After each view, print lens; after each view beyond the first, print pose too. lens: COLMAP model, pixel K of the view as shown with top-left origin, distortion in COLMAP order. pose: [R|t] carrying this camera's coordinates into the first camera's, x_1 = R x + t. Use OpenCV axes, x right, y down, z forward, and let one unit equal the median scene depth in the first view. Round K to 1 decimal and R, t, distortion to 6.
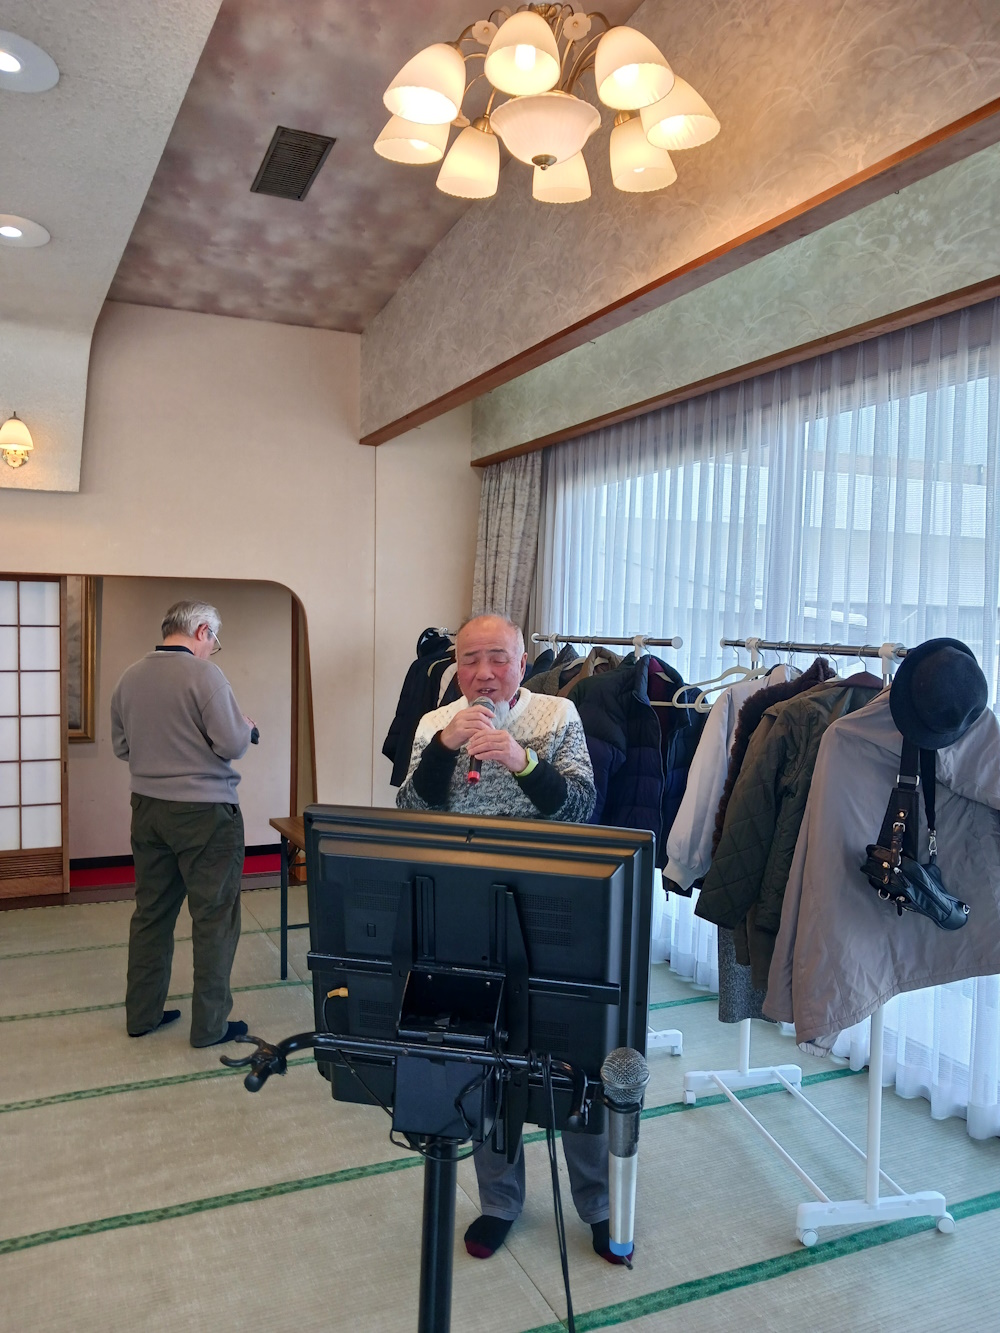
lens RADIAL K [[1056.3, 0, 513.6], [0, 1056.3, 688.7], [0, 0, 1]] dist [0.025057, -0.029633]
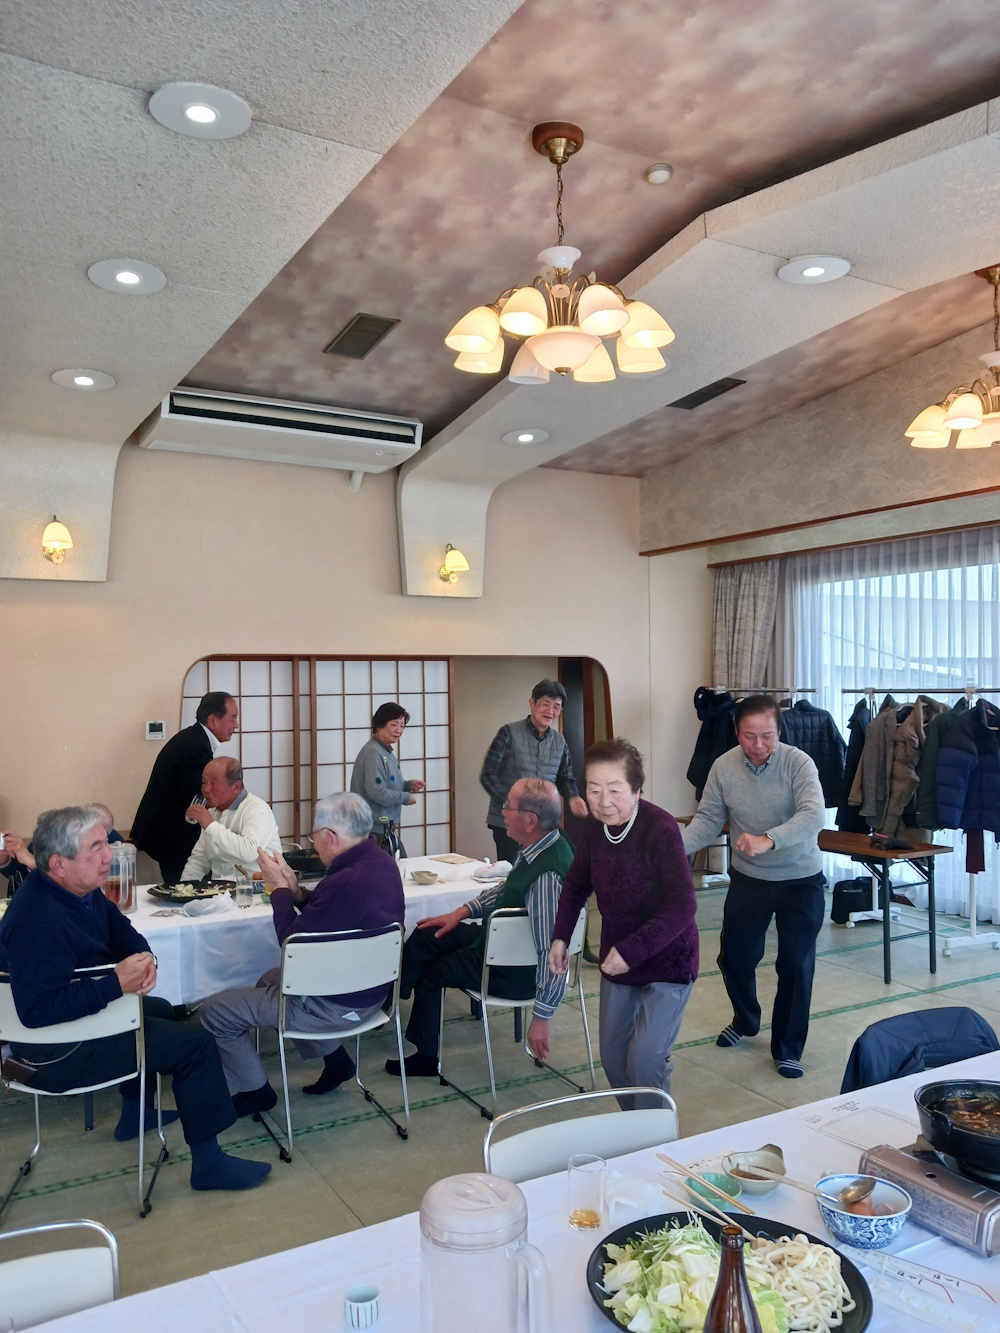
lens RADIAL K [[1056.3, 0, 480.2], [0, 1056.3, 693.1], [0, 0, 1]] dist [0.025057, -0.029633]
pose [[0.996643, -0.027398, 0.077144, -0.796781], [0.031071, 0.998420, -0.046824, 0.012387], [-0.075739, 0.049064, 0.995920, -0.604591]]
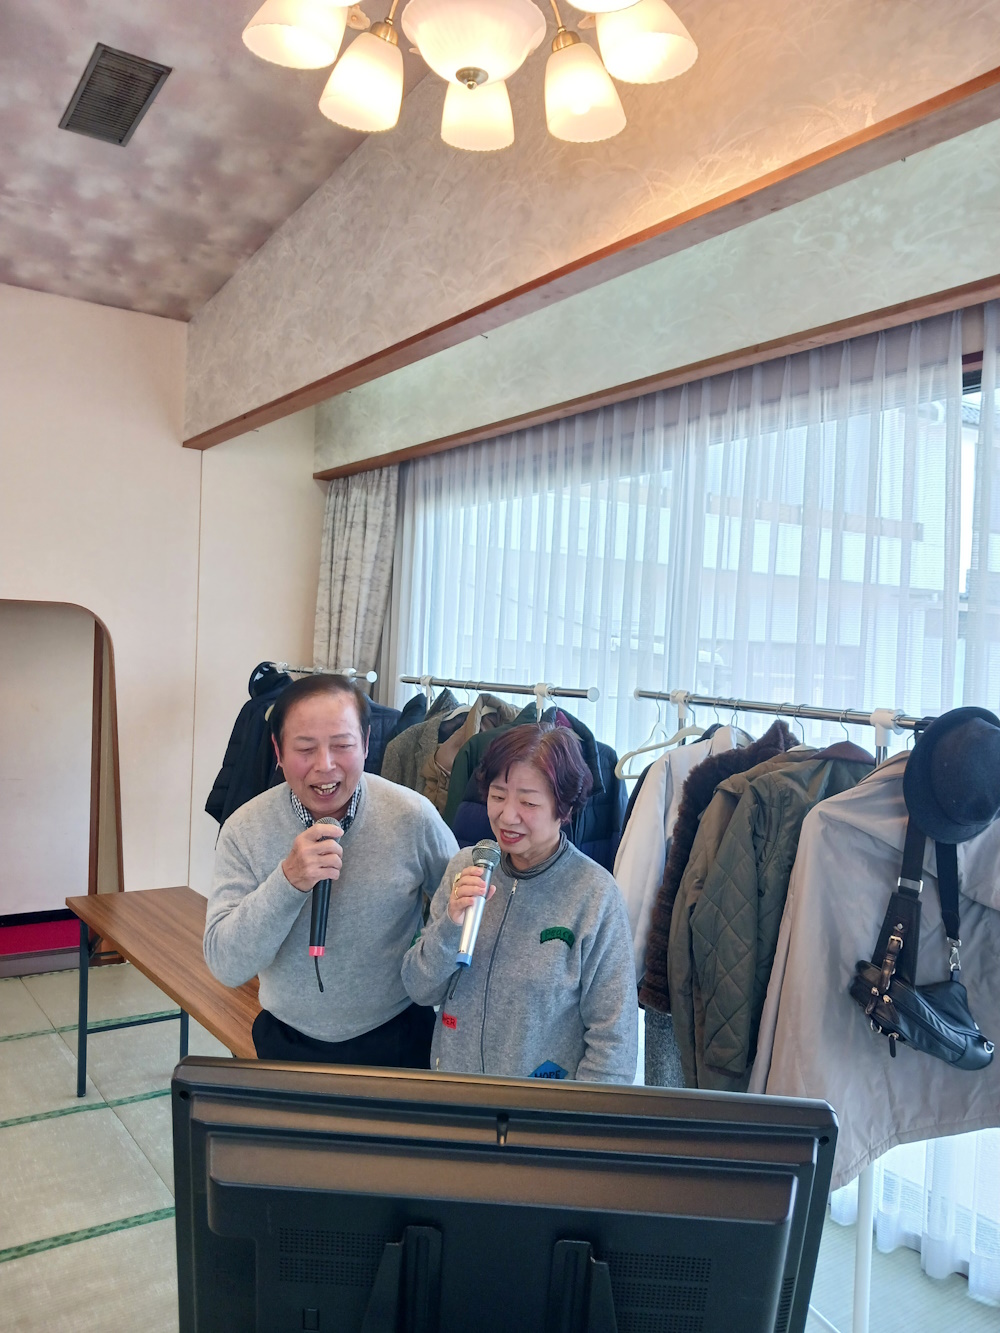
lens RADIAL K [[1056.3, 0, 509.2], [0, 1056.3, 682.9], [0, 0, 1]] dist [0.025057, -0.029633]
pose [[0.984855, 0.013885, 0.172821, -0.052816], [-0.008876, 0.999519, -0.029724, -0.027347], [-0.173151, 0.027739, 0.984505, 0.186545]]
